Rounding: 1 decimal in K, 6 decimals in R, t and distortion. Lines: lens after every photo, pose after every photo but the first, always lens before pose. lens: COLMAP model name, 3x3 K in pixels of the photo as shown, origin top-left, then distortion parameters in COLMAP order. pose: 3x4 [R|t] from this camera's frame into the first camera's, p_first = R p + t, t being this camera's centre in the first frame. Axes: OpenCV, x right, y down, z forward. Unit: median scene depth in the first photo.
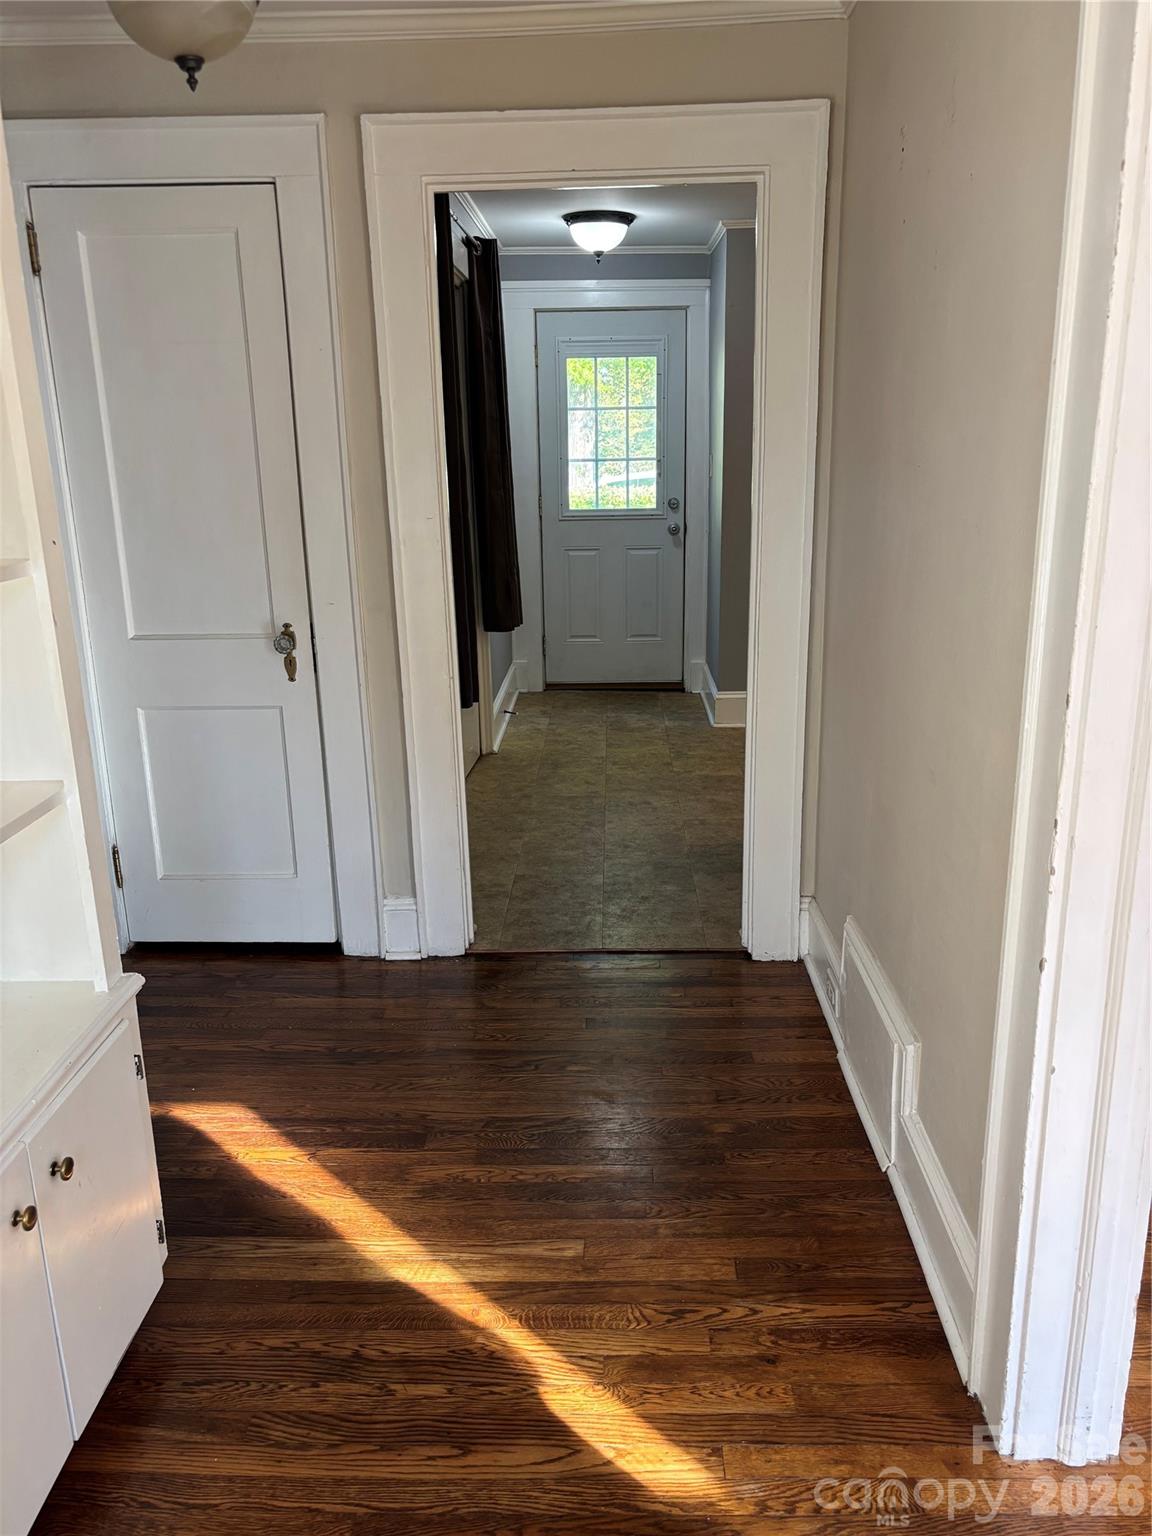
lens RADIAL K [[1154.1, 0, 581.8], [0, 1154.1, 768.0], [0, 0, 1]] dist [0.046048, -0.040883]
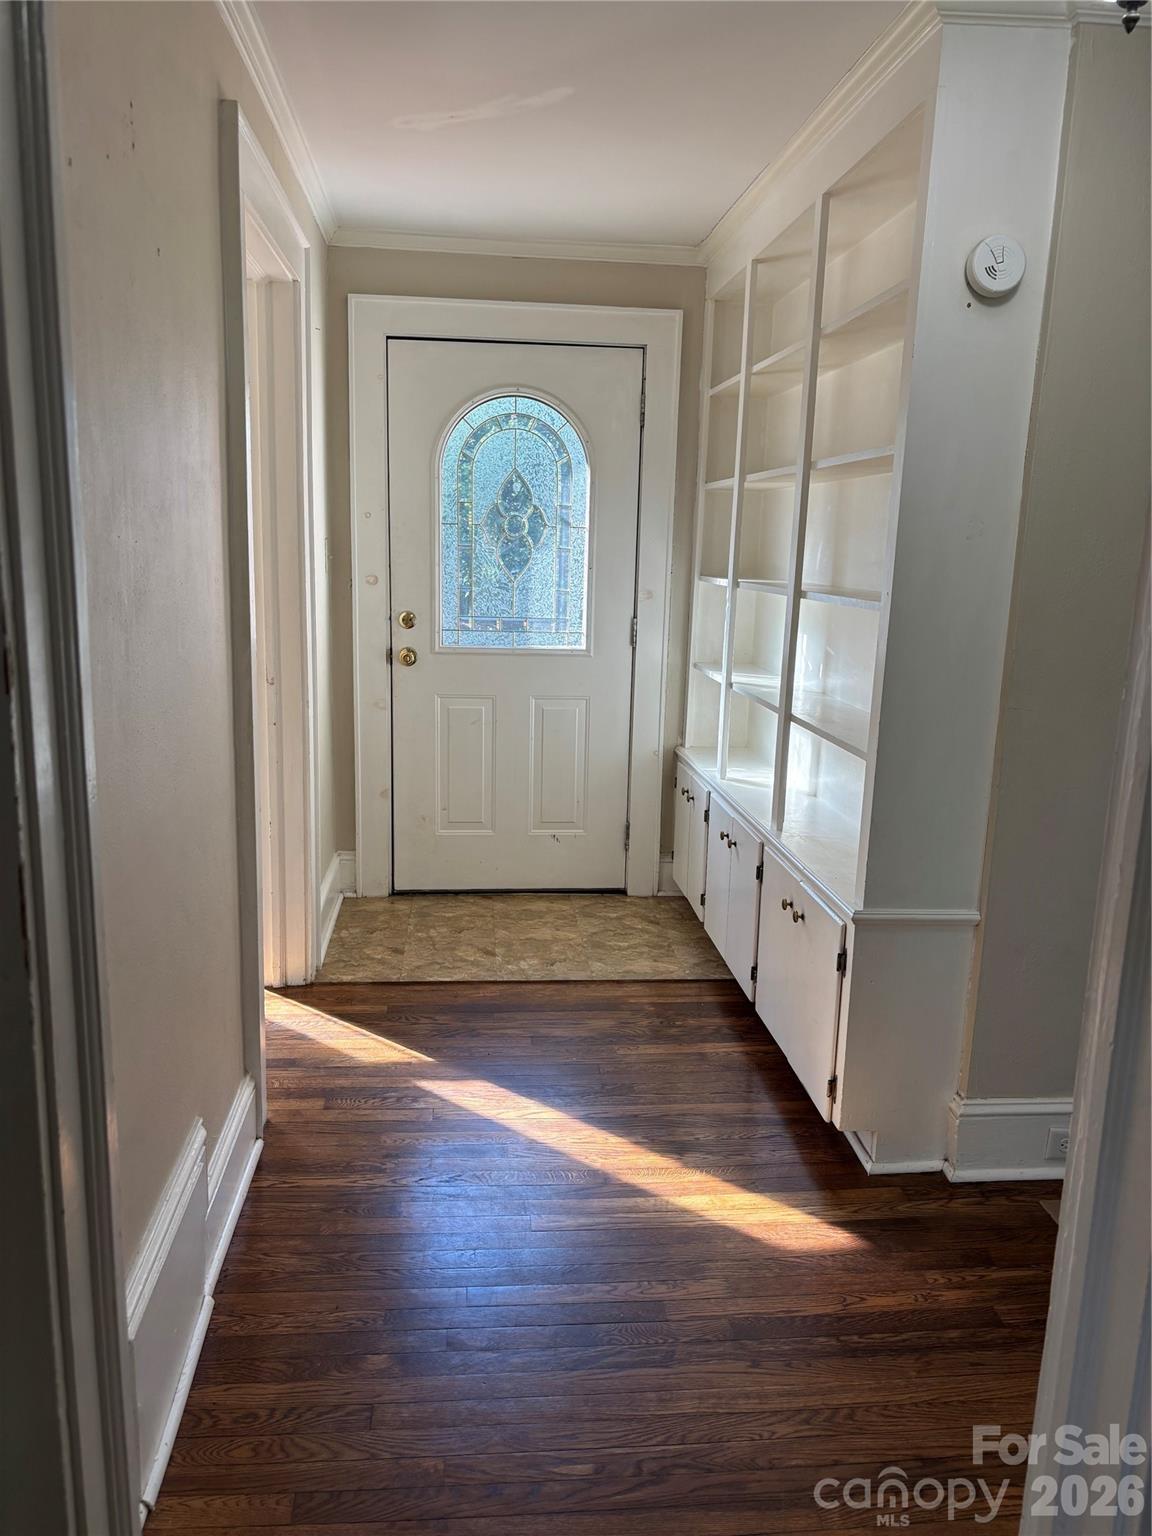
lens RADIAL K [[1154.1, 0, 576.7], [0, 1154.1, 770.4], [0, 0, 1]] dist [0.046048, -0.040883]
pose [[-0.992085, 0.009477, -0.125207, 0.069615], [-0.048872, 0.889374, 0.454561, -0.362045], [0.115664, 0.457082, -0.881872, 1.319365]]
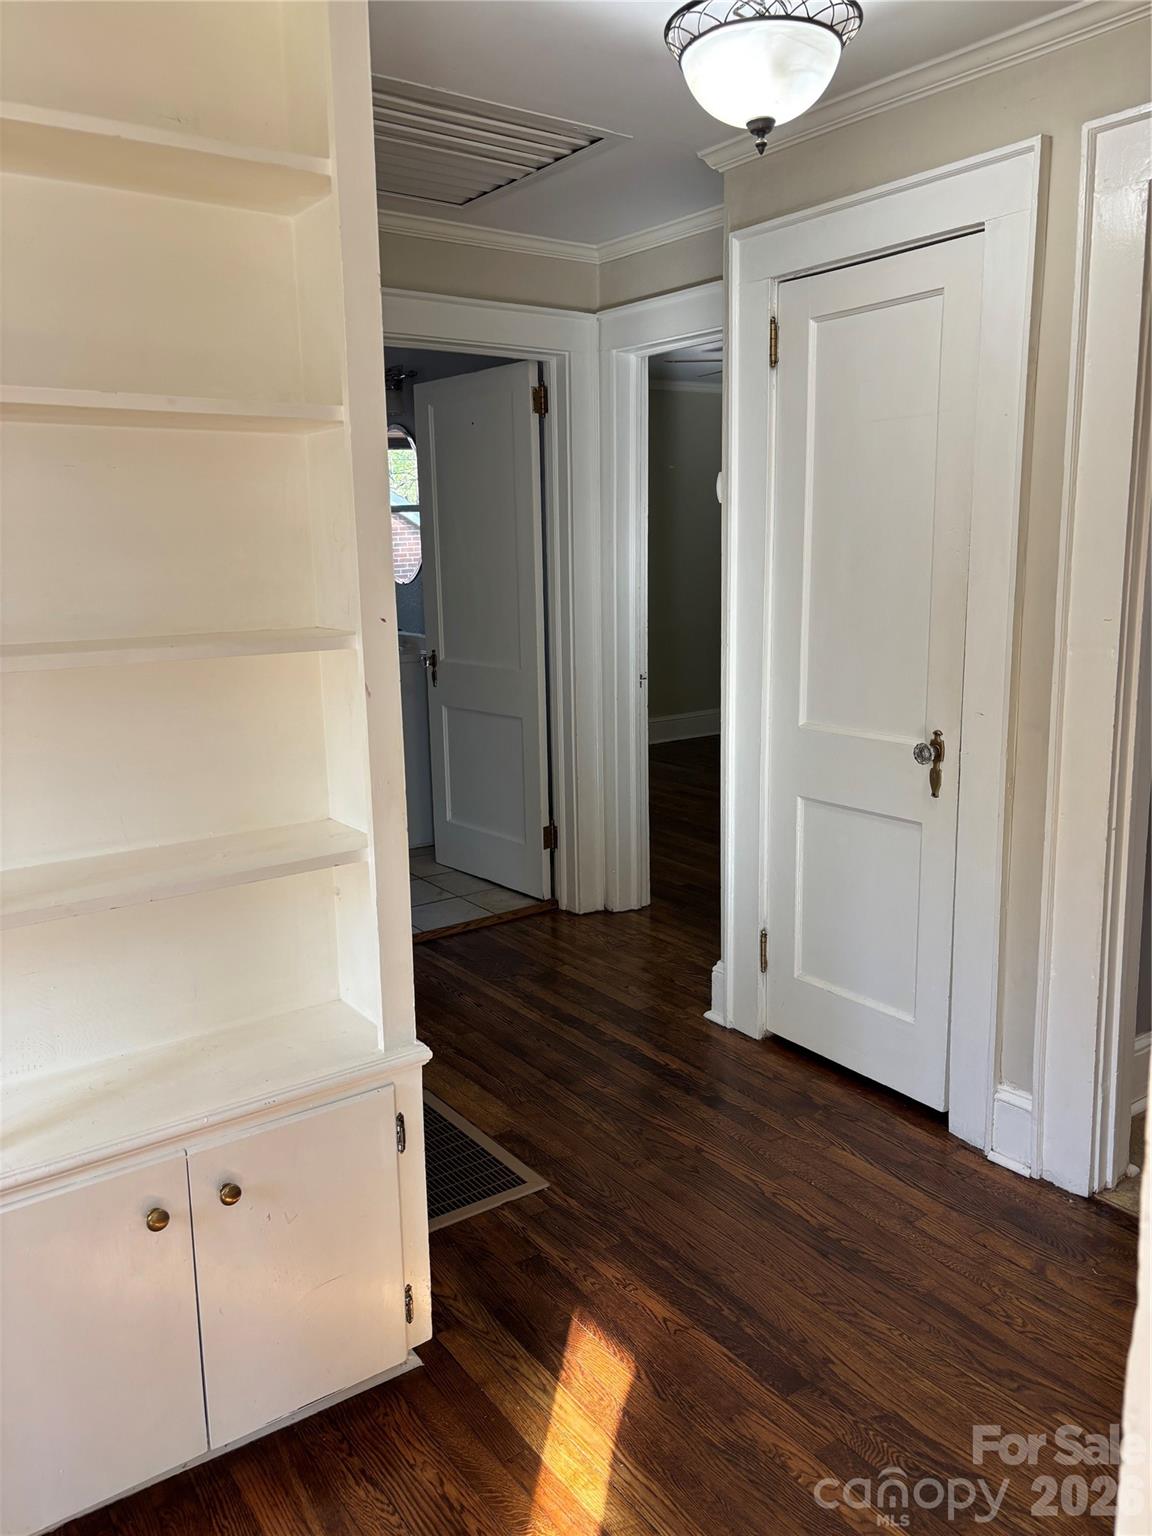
lens RADIAL K [[1154.1, 0, 581.5], [0, 1154.1, 769.1], [0, 0, 1]] dist [0.046048, -0.040883]
pose [[0.612243, 0.160095, -0.774292, 0.274986], [-0.212044, 0.976659, 0.034271, -0.075400], [0.761706, 0.143202, 0.631899, 0.274870]]
